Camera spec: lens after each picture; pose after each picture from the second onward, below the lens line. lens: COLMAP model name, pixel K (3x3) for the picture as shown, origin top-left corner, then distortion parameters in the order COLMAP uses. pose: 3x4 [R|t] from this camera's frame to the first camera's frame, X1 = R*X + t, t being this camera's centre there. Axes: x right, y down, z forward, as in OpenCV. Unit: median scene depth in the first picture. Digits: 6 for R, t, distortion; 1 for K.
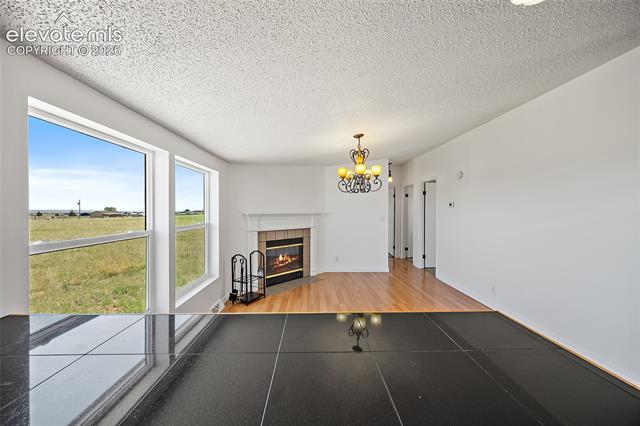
lens RADIAL K [[252.8, 0, 320.3], [0, 252.8, 210.7], [0, 0, 1]] dist [-0.001822, -0.000093]
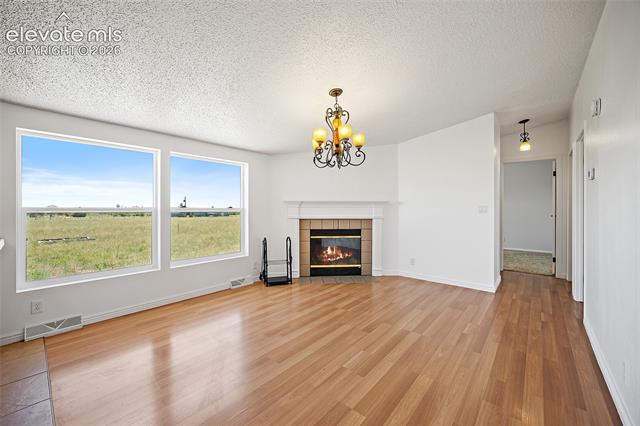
lens RADIAL K [[252.8, 0, 320.3], [0, 252.8, 210.7], [0, 0, 1]] dist [-0.001822, -0.000093]
pose [[0.731782, -0.001136, -0.681538, 0.463494], [0.002393, 0.999997, 0.000903, 0.044853], [0.681535, -0.002292, 0.731782, 0.295500]]
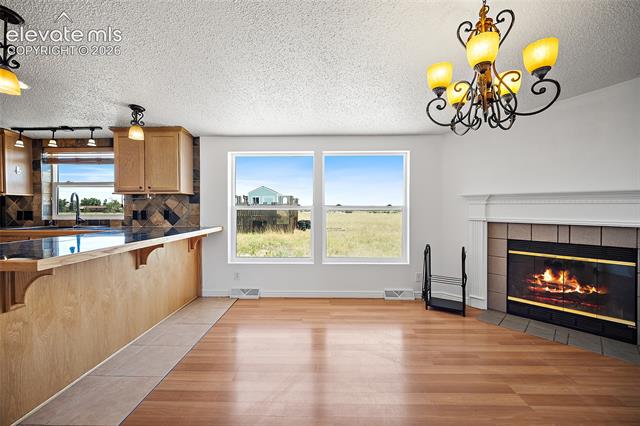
lens RADIAL K [[256.2, 0, 320.2], [0, 256.2, 210.1], [0, 0, 1]] dist [-0.000462, 0.000043]
pose [[-0.054236, 0.006356, -0.998508, 0.419463], [-0.003021, 0.999974, 0.006529, 0.044345], [0.998524, 0.003371, -0.054215, 0.550774]]
